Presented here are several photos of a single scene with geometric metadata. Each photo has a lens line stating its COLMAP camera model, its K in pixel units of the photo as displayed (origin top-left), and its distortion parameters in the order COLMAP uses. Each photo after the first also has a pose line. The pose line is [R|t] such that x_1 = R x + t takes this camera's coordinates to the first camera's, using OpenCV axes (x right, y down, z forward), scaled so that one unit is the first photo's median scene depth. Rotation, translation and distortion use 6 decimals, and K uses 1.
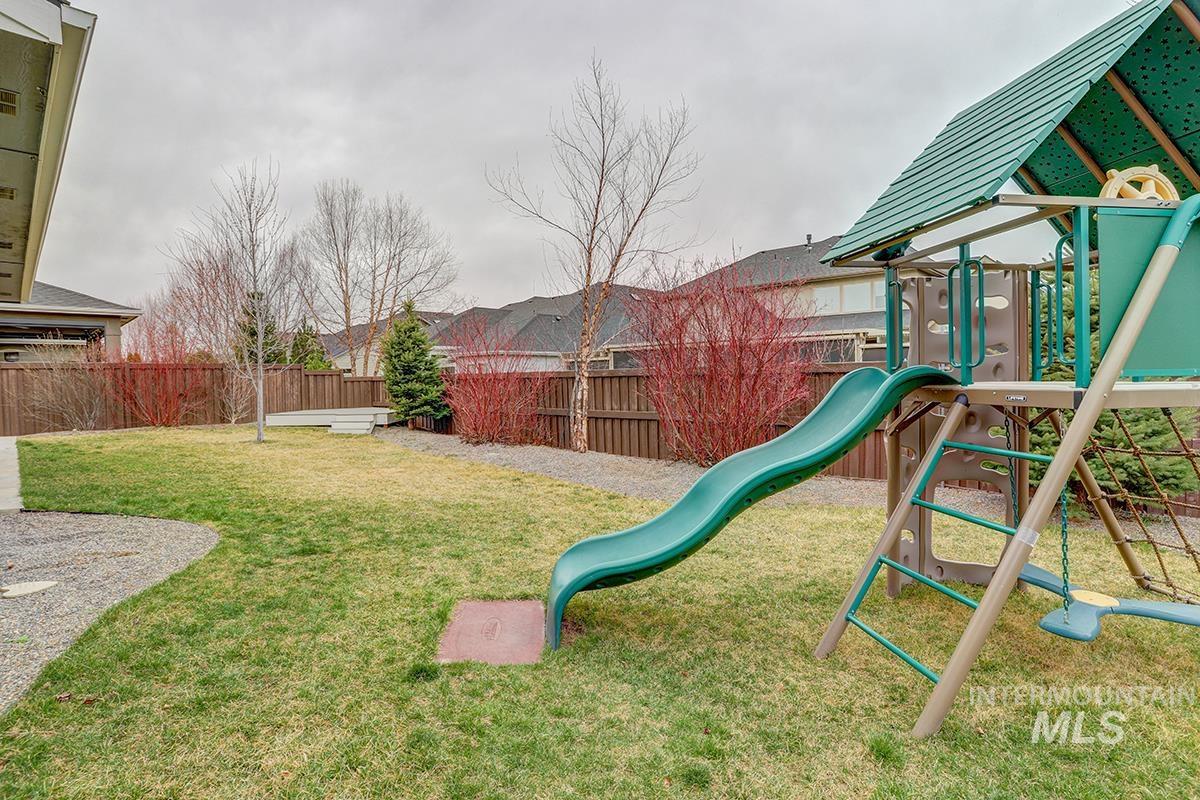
lens RADIAL K [[589.0, 0, 601.1], [0, 589.0, 399.1], [0, 0, 1]] dist [-0.029153, 0.004191]
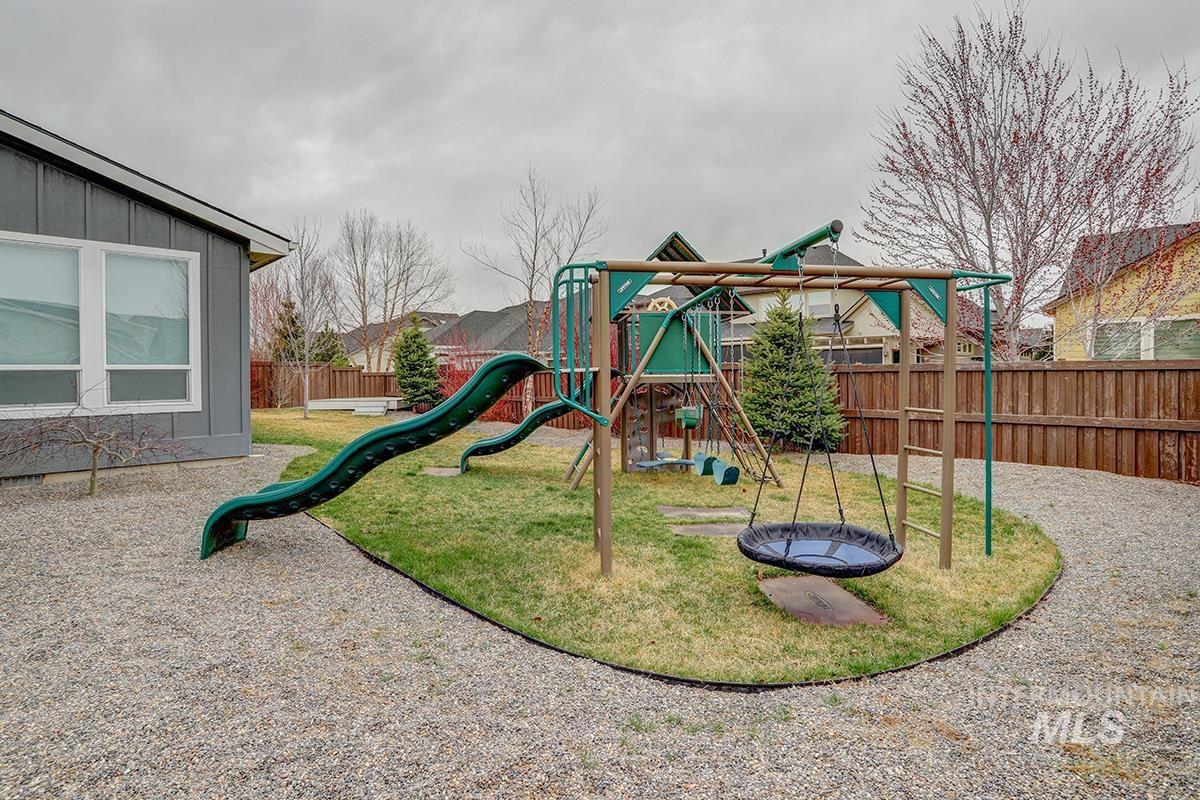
lens RADIAL K [[589.0, 0, 599.2], [0, 589.0, 387.8], [0, 0, 1]] dist [-0.029153, 0.004191]
pose [[0.999832, 0.001099, -0.018305, 0.092975], [-0.001320, 0.999927, -0.012038, 0.009710], [0.018290, 0.012060, 0.999760, -0.253383]]
